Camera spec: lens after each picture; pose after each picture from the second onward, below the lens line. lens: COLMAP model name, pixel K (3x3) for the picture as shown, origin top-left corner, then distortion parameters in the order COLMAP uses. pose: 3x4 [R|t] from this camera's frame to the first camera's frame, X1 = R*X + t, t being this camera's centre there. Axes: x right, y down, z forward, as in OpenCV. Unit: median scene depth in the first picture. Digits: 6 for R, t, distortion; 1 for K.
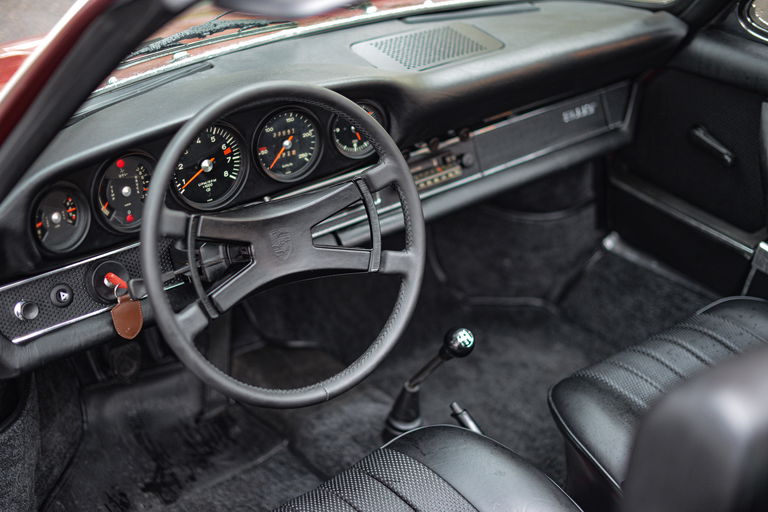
lens RADIAL K [[1115.4, 0, 378.0], [0, 1115.4, 250.3], [0, 0, 1]] dist [-0.103754, 0.000000]
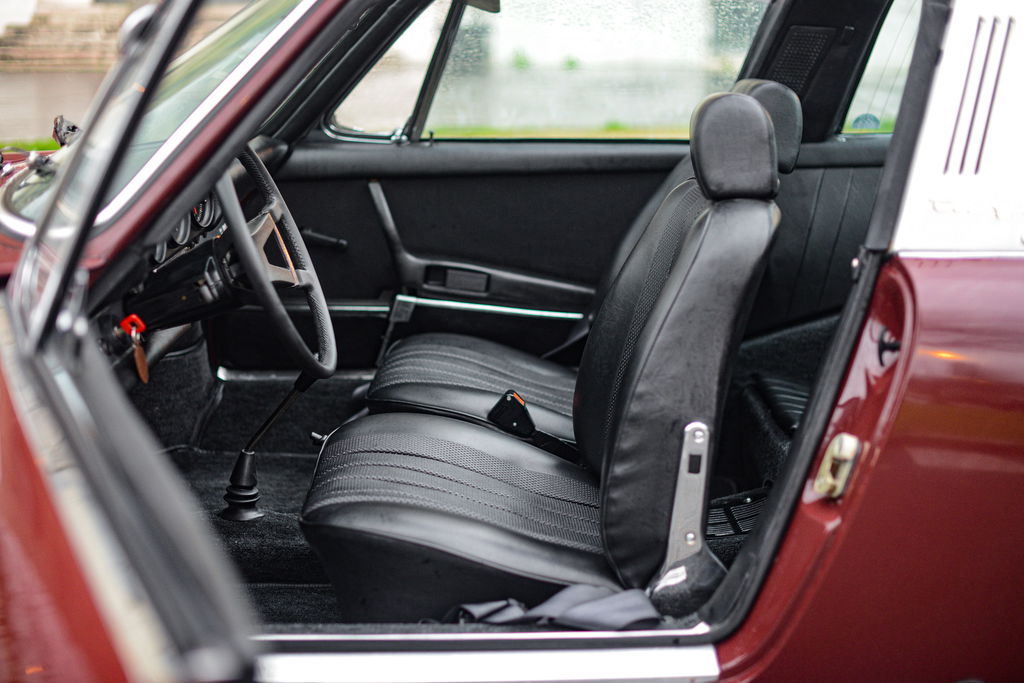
lens RADIAL K [[1487.2, 0, 510.8], [0, 1487.2, 340.6], [0, 0, 1]] dist [-0.103754, 0.000000]
pose [[0.606255, -0.168391, 0.777238, -0.947177], [0.376685, 0.921543, -0.094164, 0.263696], [-0.700402, 0.349862, 0.622121, -0.107544]]
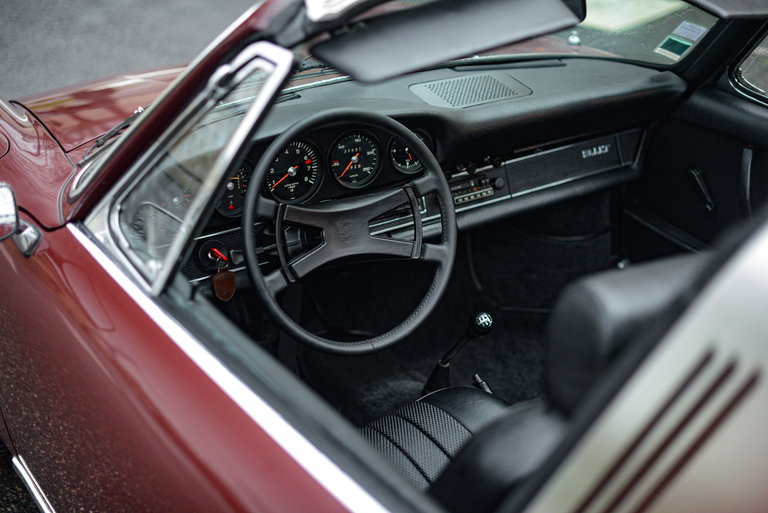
lens RADIAL K [[1115.4, 0, 382.6], [0, 1115.4, 261.5], [0, 0, 1]] dist [-0.103754, 0.000000]
pose [[0.997075, 0.053411, -0.054664, 0.024893], [-0.055415, 0.997821, -0.035819, 0.060396], [0.052632, 0.038744, 0.997862, -0.251135]]
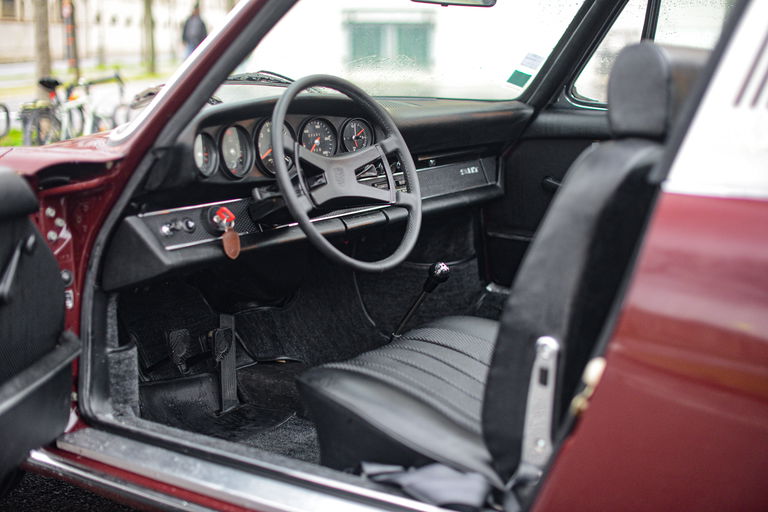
lens RADIAL K [[1115.4, 0, 388.0], [0, 1115.4, 256.4], [0, 0, 1]] dist [-0.103754, 0.000000]
pose [[0.965001, -0.055659, 0.256272, -0.345302], [0.134115, 0.944502, -0.299882, 0.463387], [-0.225358, 0.323757, 0.918910, -0.318457]]
